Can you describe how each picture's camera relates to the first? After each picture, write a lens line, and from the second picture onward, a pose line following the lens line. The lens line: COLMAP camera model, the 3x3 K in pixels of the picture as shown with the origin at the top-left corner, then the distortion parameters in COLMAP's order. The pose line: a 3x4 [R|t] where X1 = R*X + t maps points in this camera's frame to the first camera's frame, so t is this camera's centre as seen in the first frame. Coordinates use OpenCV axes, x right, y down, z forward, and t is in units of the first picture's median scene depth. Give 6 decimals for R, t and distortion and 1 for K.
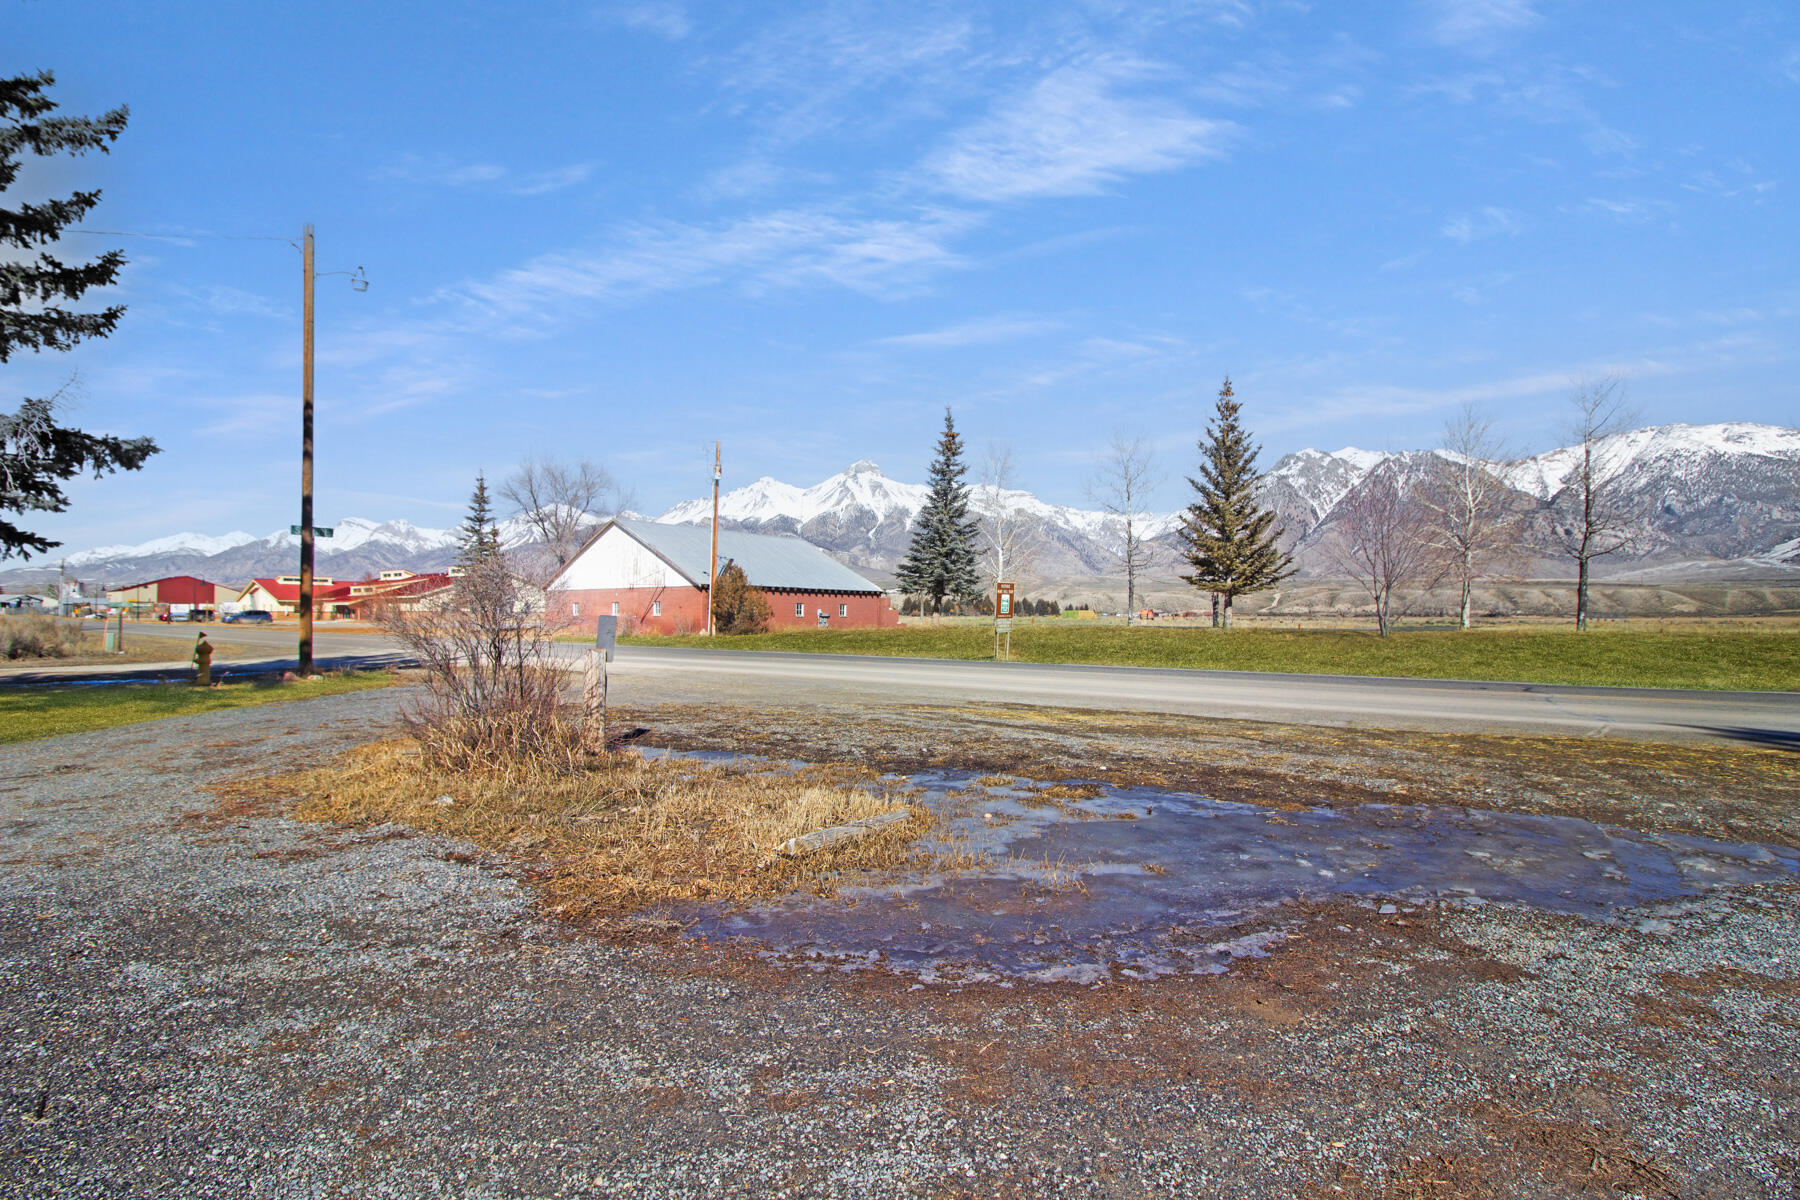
lens RADIAL K [[836.0, 0, 912.3], [0, 836.0, 599.0], [0, 0, 1]] dist [-0.000641, -0.012597]
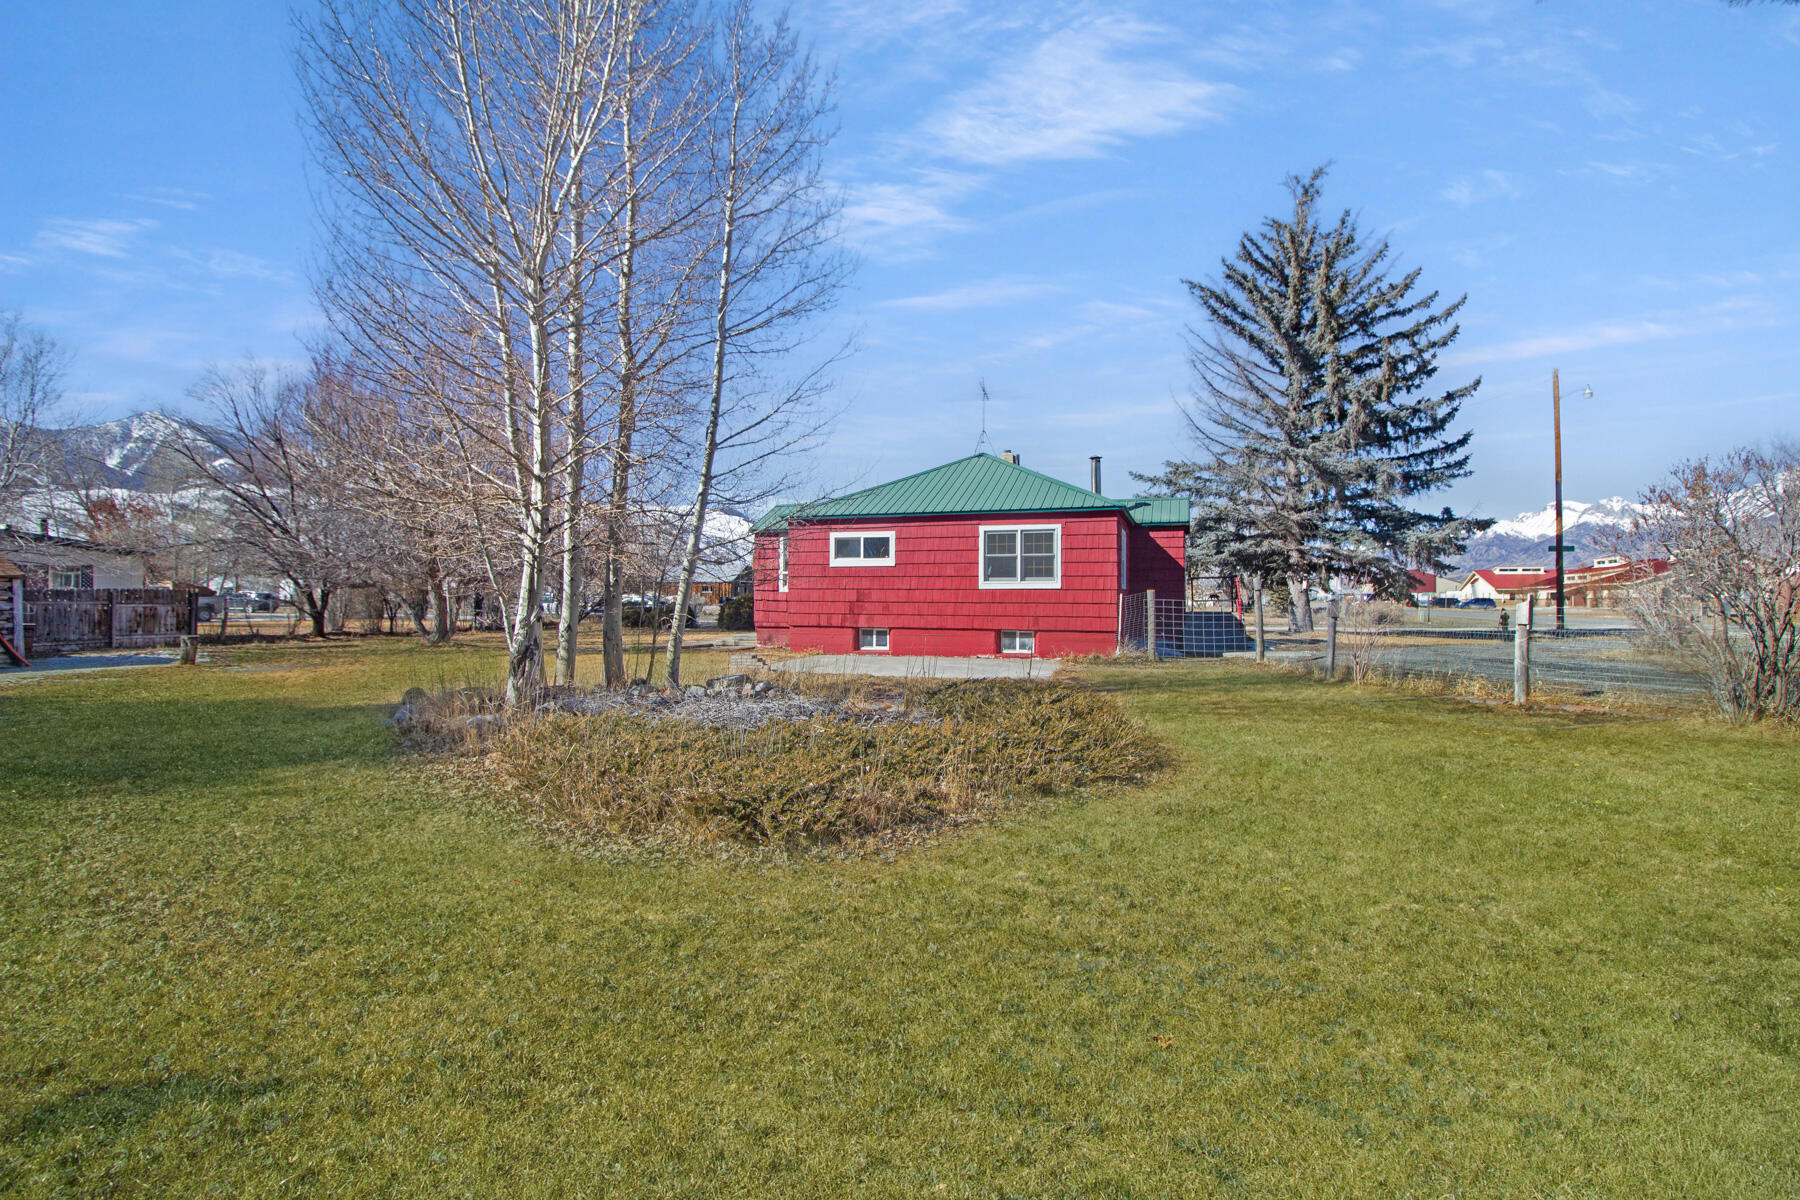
lens RADIAL K [[836.0, 0, 912.3], [0, 836.0, 599.0], [0, 0, 1]] dist [-0.000641, -0.012597]
pose [[0.312555, -0.004763, -0.949888, 0.061075], [0.018677, 0.999825, 0.001133, -0.000850], [0.949716, -0.018095, 0.312589, -0.101708]]
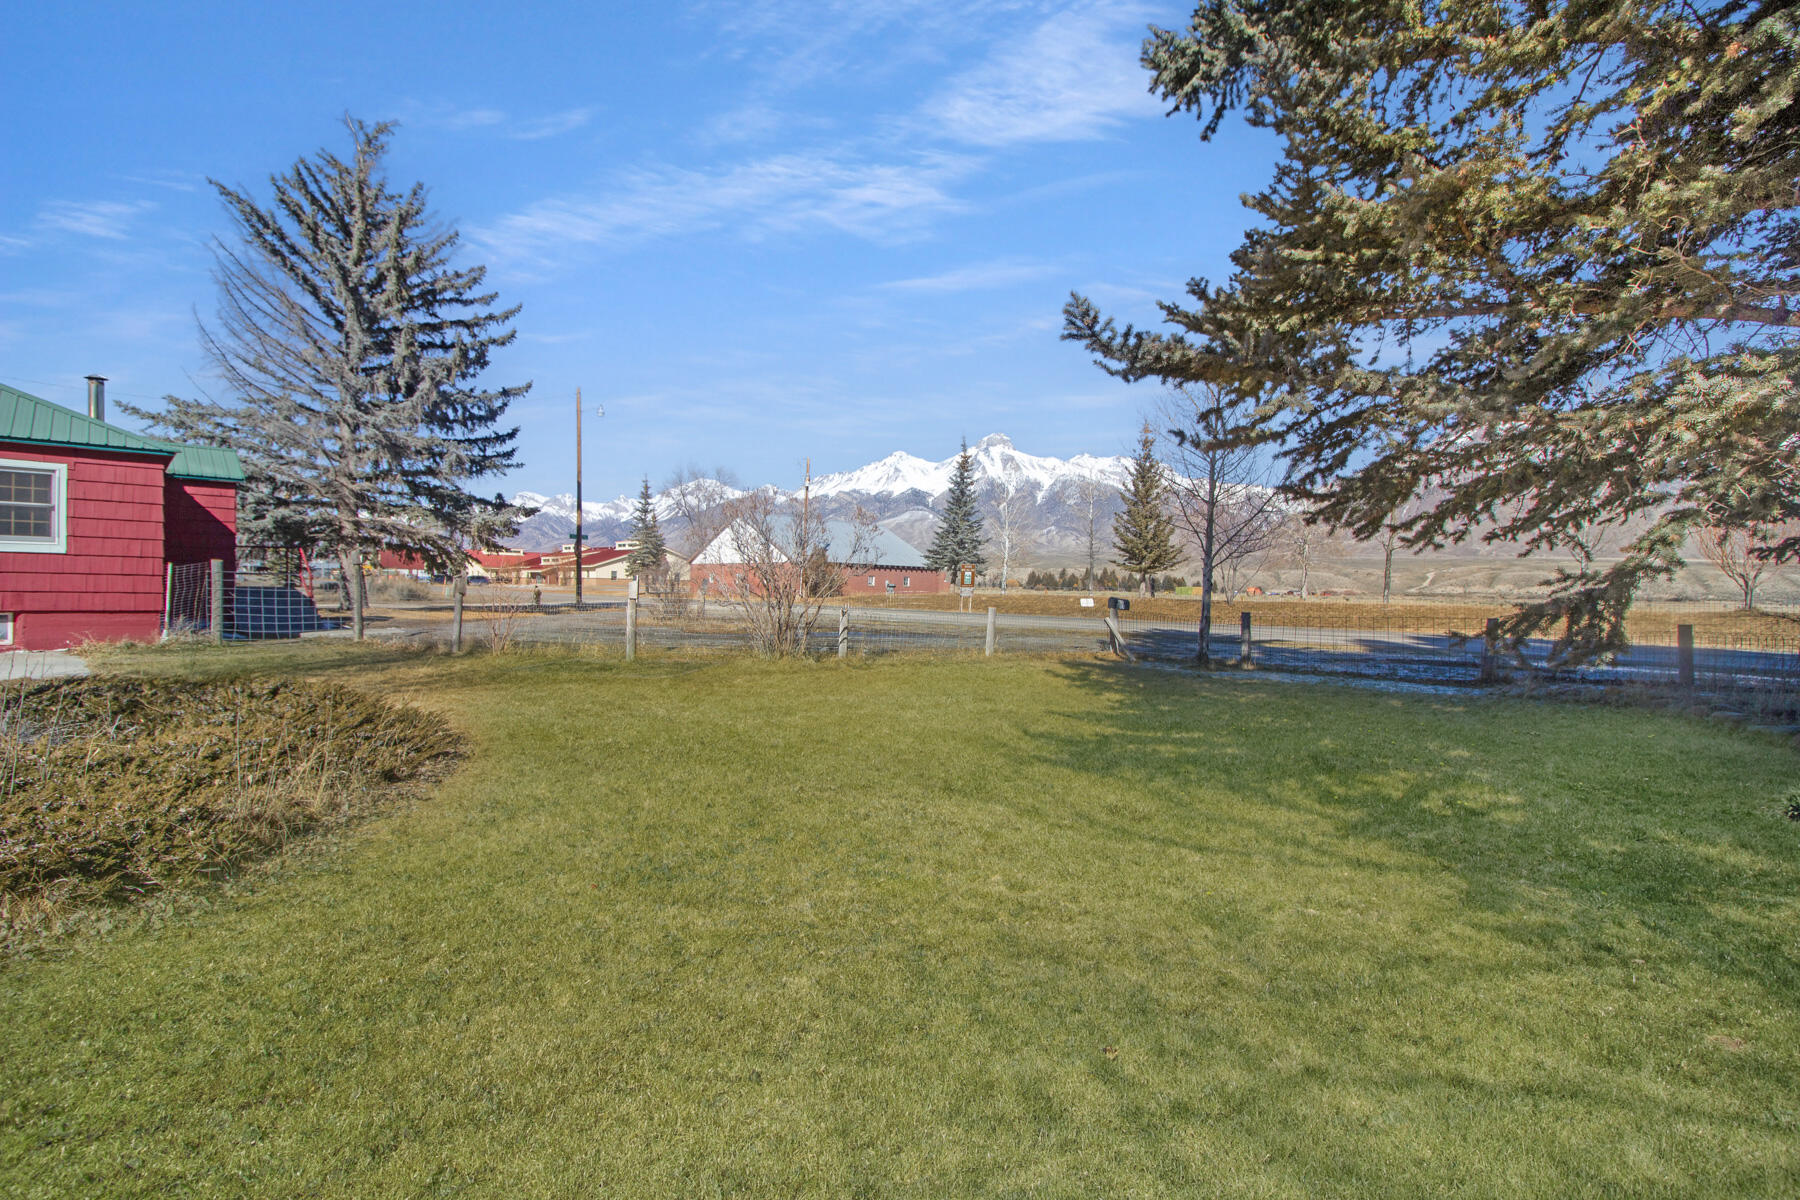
lens RADIAL K [[836.0, 0, 912.3], [0, 836.0, 599.0], [0, 0, 1]] dist [-0.000641, -0.012597]
pose [[0.987589, 0.018111, -0.156014, 0.053177], [-0.013112, 0.999369, 0.033010, -0.001061], [0.156513, -0.030555, 0.987203, -0.117659]]
